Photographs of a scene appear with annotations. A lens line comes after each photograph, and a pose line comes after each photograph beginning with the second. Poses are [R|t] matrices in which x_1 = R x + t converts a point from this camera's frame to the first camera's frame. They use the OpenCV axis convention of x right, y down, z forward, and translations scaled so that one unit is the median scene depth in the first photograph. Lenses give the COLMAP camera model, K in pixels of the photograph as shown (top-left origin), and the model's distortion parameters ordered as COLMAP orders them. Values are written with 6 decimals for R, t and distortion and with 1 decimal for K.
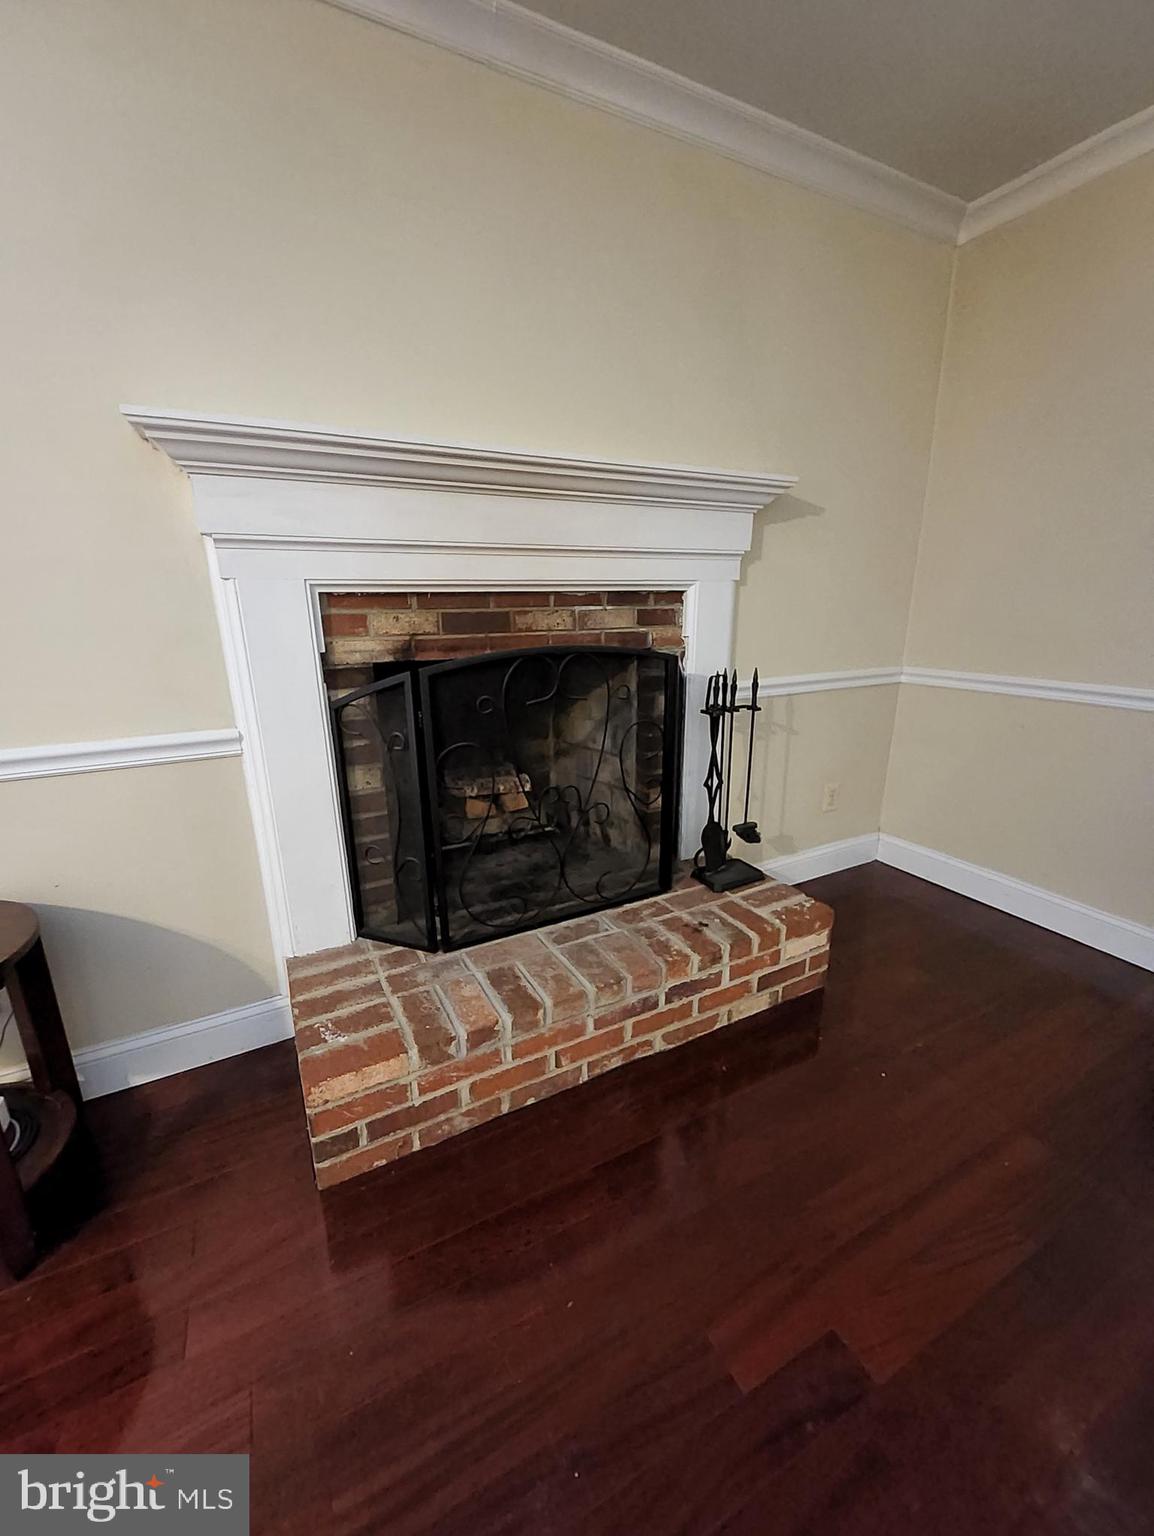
lens RADIAL K [[596.6, 0, 565.3], [0, 596.6, 774.3], [0, 0, 1]] dist [0.009983, -0.007971]
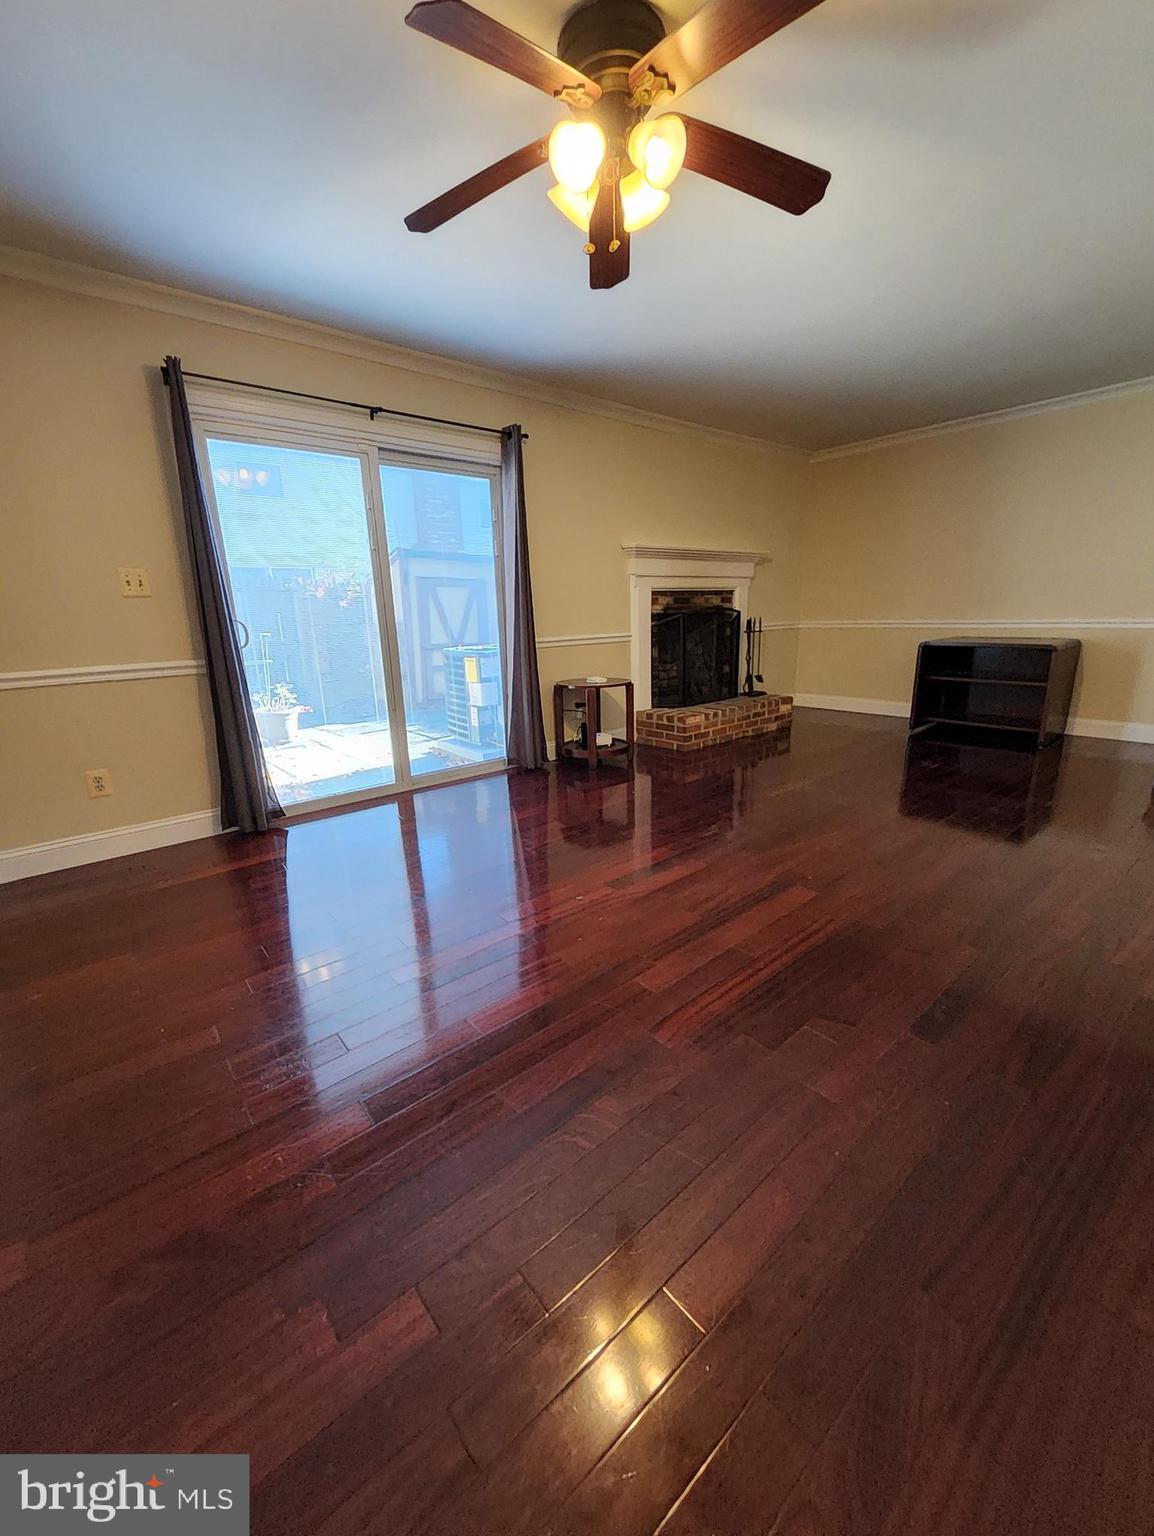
lens RADIAL K [[602.8, 0, 573.1], [0, 602.8, 769.1], [0, 0, 1]] dist [0.009900, -0.007587]
pose [[0.974256, -0.068627, 0.214743, -1.359053], [0.074072, 0.997101, -0.017401, 0.589603], [-0.212926, 0.032860, 0.976516, -1.779762]]
